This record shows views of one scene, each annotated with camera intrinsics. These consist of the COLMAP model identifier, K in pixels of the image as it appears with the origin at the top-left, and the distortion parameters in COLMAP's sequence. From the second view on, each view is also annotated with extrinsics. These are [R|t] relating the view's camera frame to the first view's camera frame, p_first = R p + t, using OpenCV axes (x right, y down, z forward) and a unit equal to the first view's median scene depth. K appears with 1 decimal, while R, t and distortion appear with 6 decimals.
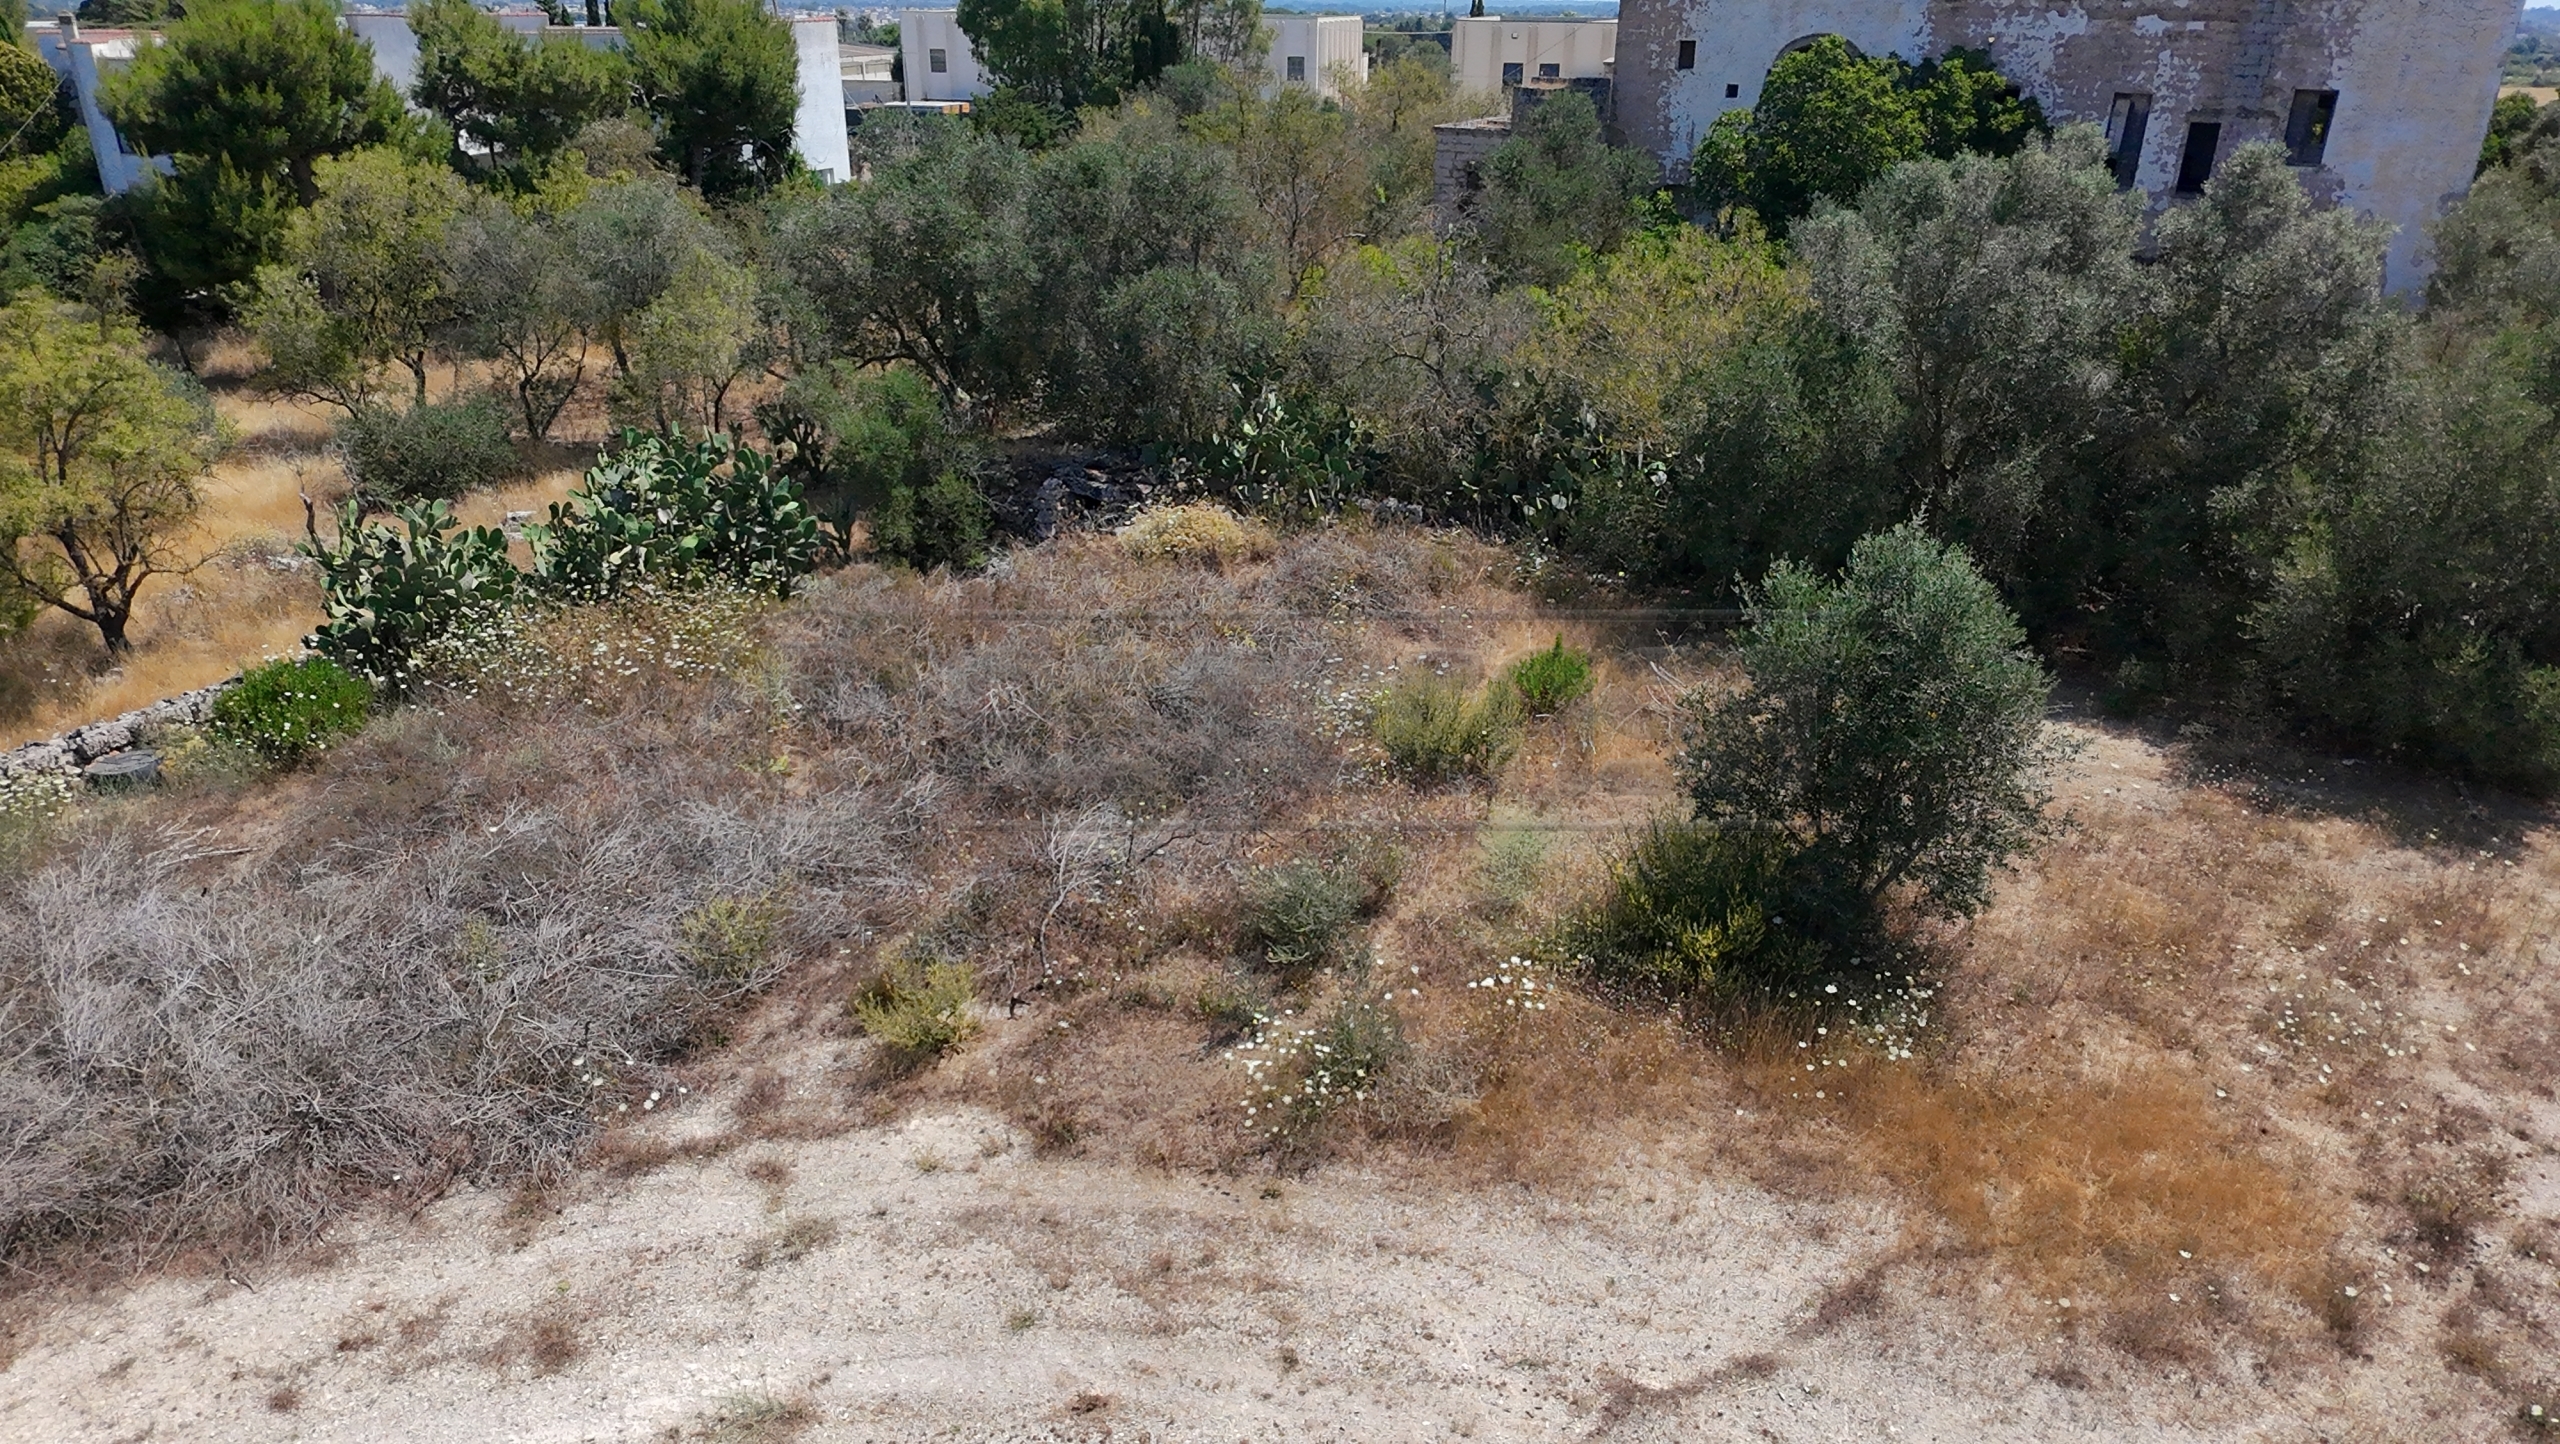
lens RADIAL K [[1635.4, 0, 1289.3], [0, 1635.4, 705.8], [0, 0, 1]] dist [0.004236, -0.003599]
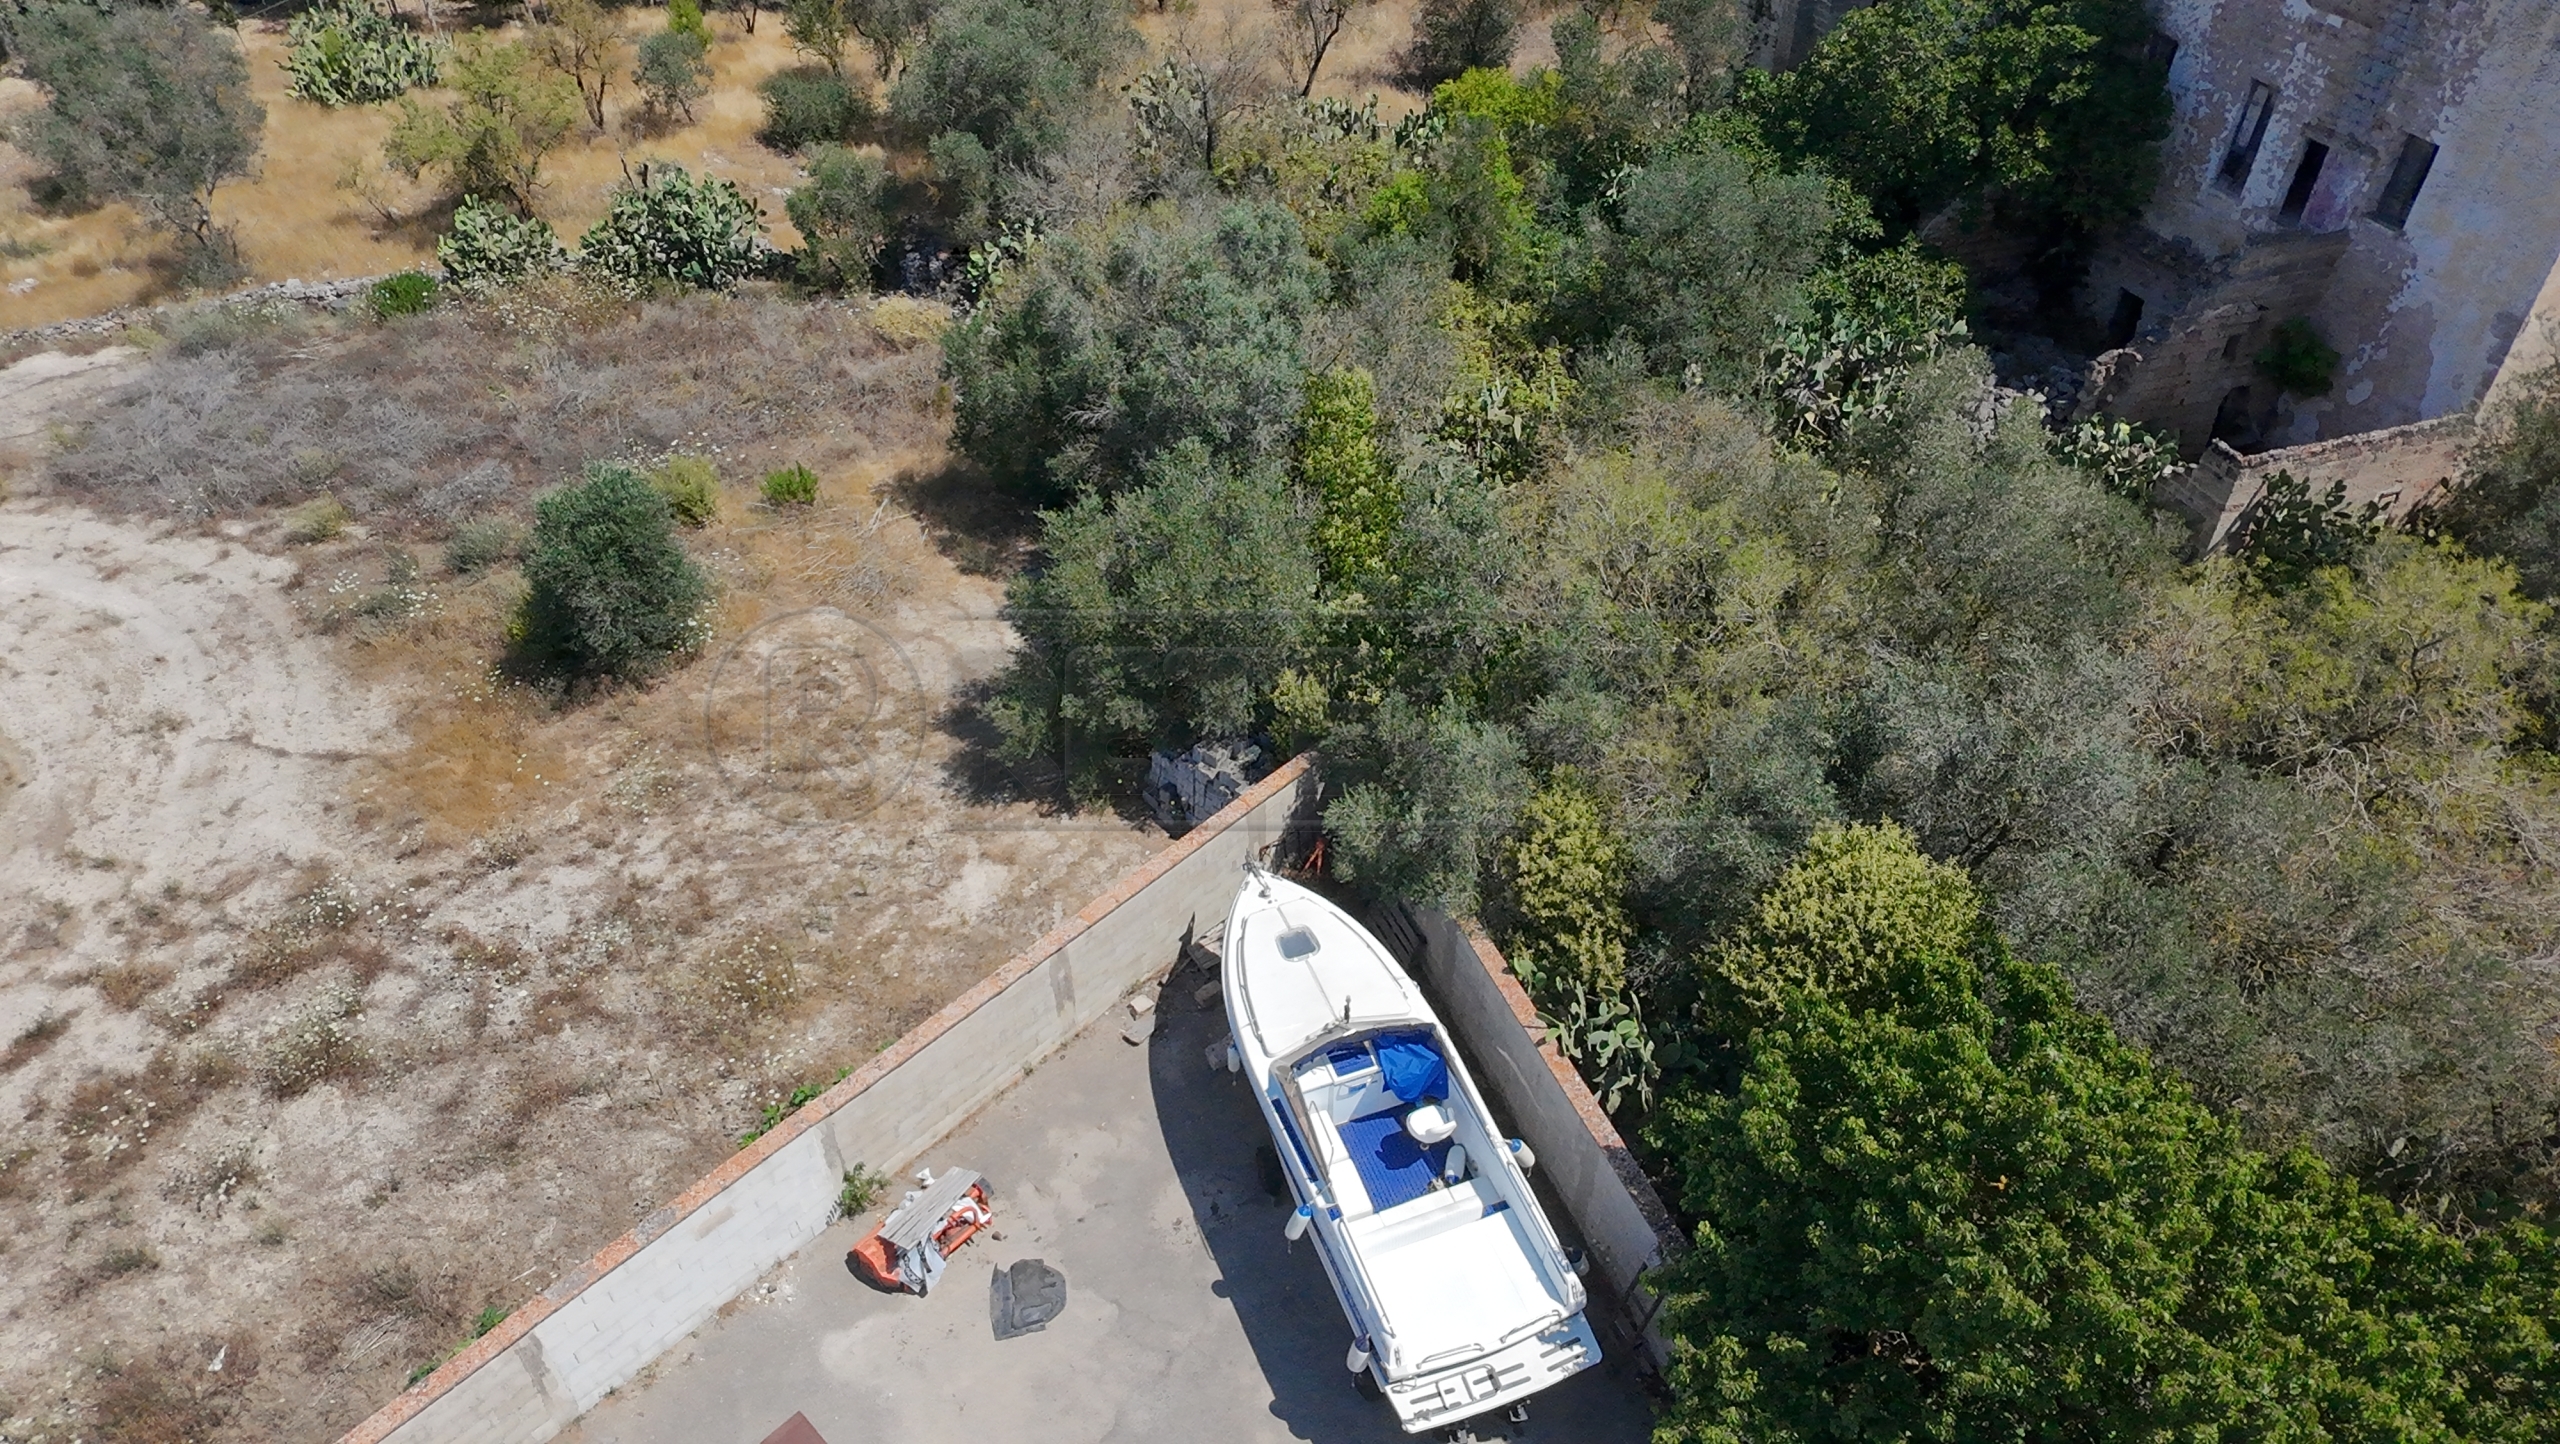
lens RADIAL K [[1635.4, 0, 1283.5], [0, 1635.4, 717.5], [0, 0, 1]] dist [0.004236, -0.003599]
pose [[0.743520, 0.417574, -0.522312, 2.098613], [-0.256448, 0.899403, 0.353989, -0.730786], [0.617586, -0.129252, 0.775810, -0.020854]]
